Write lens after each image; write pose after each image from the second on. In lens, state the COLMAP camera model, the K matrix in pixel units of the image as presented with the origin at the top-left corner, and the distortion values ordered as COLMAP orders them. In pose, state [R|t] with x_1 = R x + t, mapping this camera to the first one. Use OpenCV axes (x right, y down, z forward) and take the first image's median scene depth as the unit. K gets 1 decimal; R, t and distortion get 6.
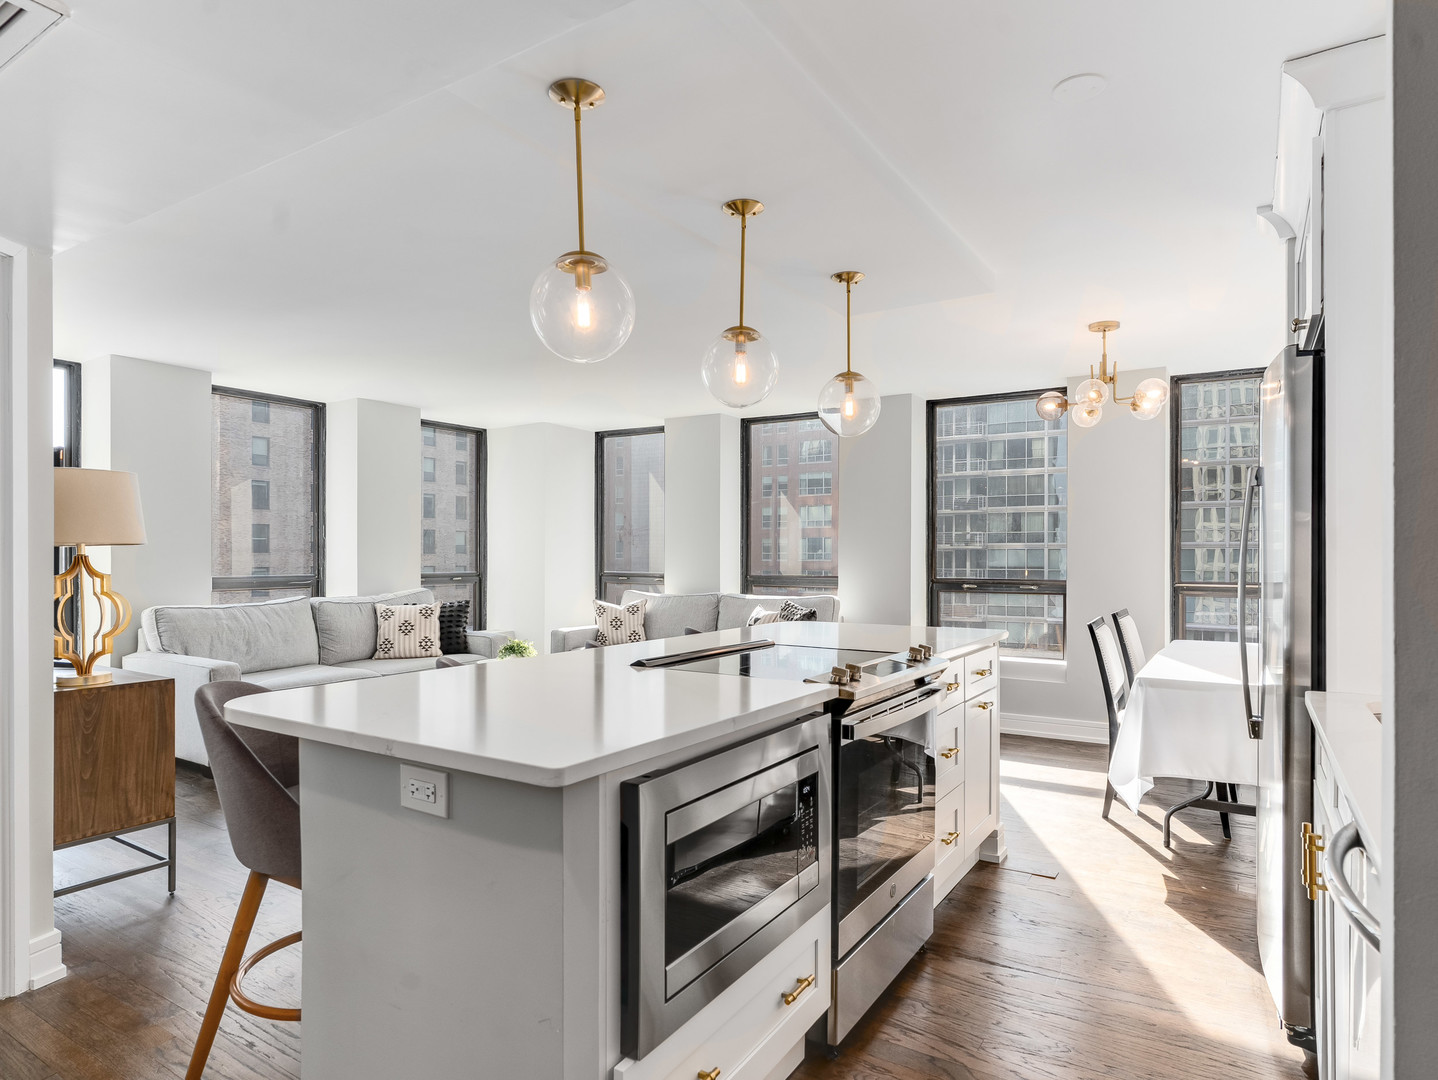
lens RADIAL K [[775.9, 0, 715.2], [0, 775.9, 552.6], [0, 0, 1]] dist [0.002069, 0.000231]
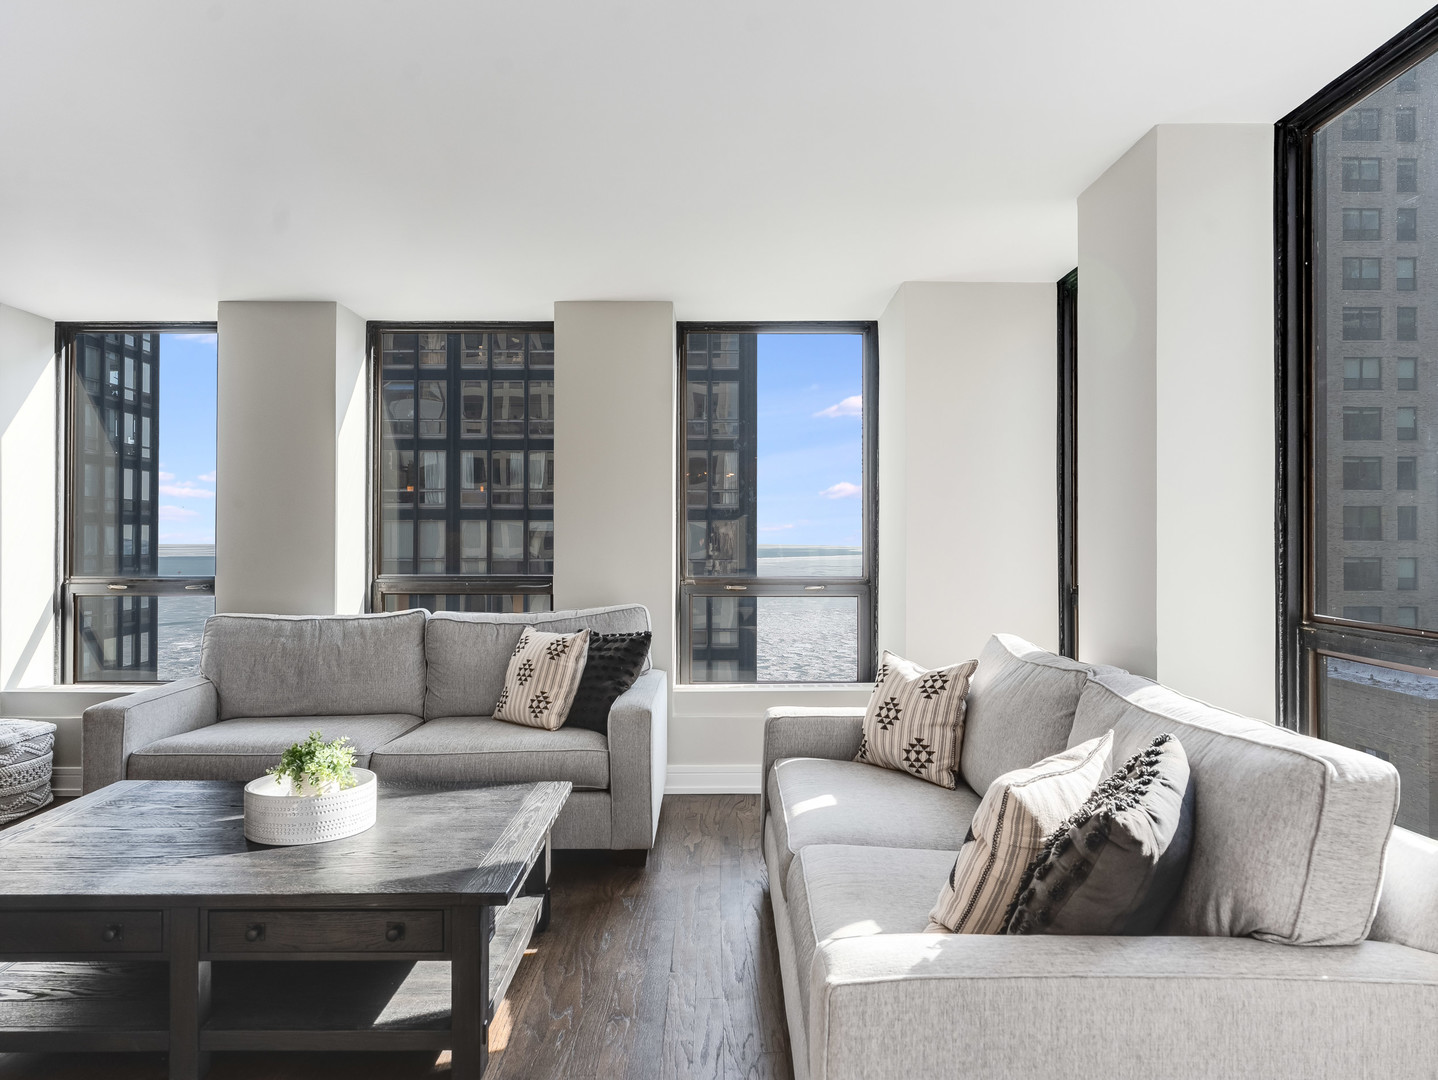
lens RADIAL K [[952.3, 0, 719.0], [0, 952.3, 540.0], [0, 0, 1]] dist [-0.002068, 0.002851]
pose [[0.562839, 0.002700, -0.826562, 0.241793], [0.002390, 0.999985, 0.004894, -0.004588], [0.826563, -0.004730, 0.562824, 0.636602]]
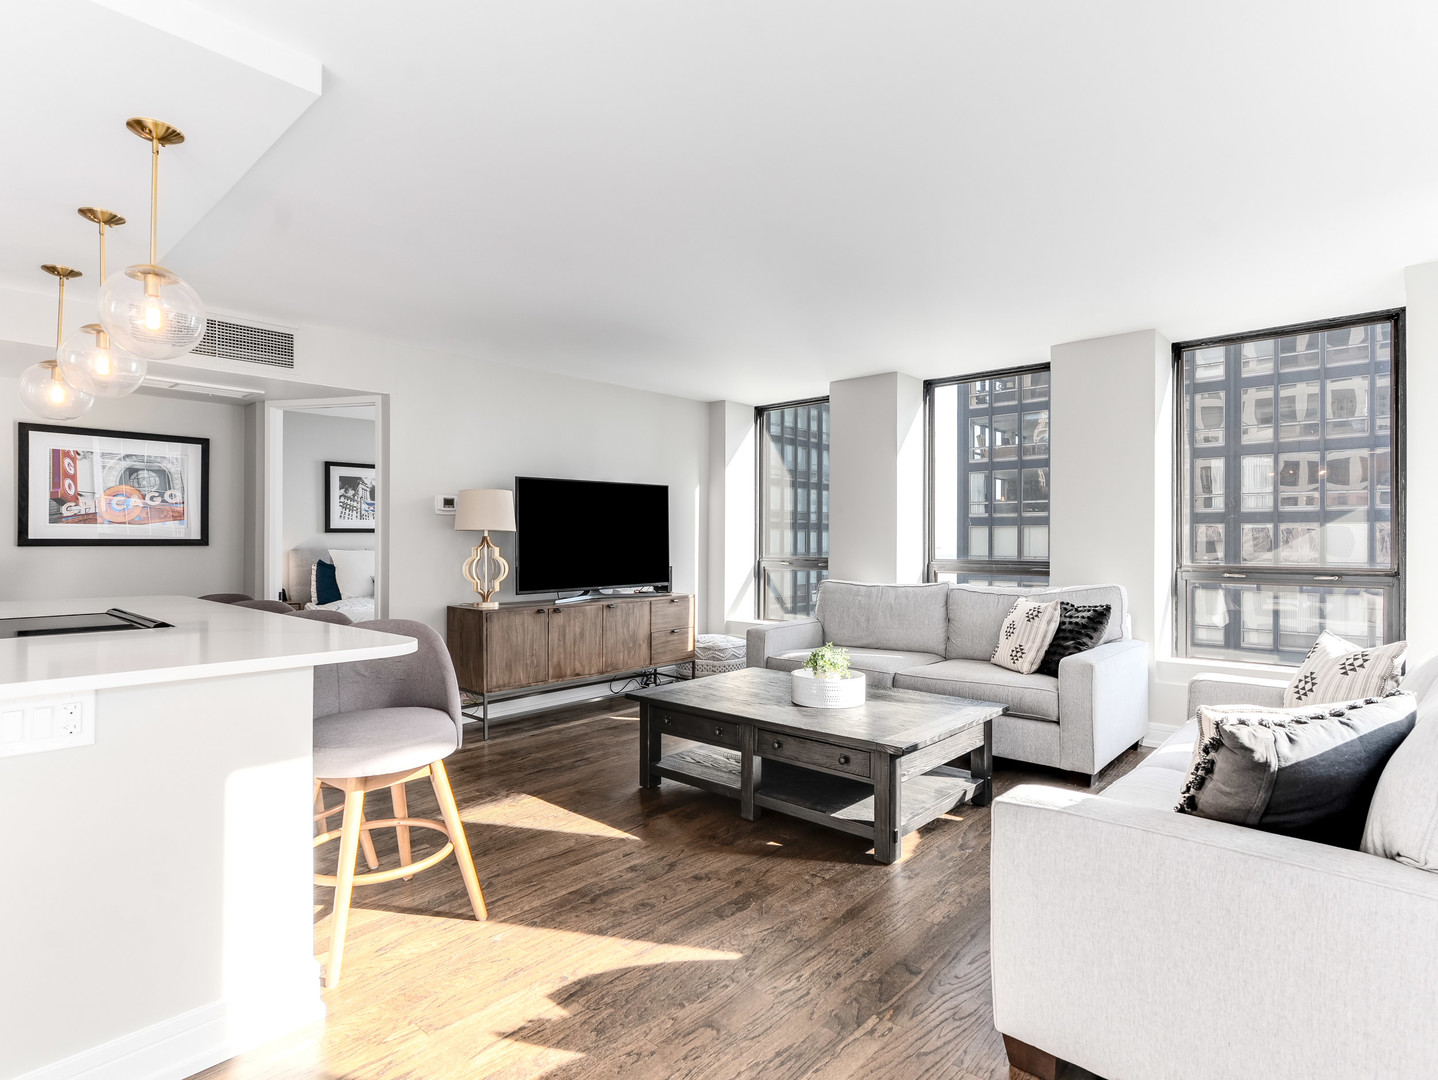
lens RADIAL K [[775.9, 0, 715.2], [0, 775.9, 552.6], [0, 0, 1]] dist [0.002069, 0.000231]
pose [[-0.143258, 0.014678, -0.989577, 0.366442], [0.001591, 0.999892, 0.014601, 0.006700], [0.989684, 0.000517, -0.143265, 0.724549]]
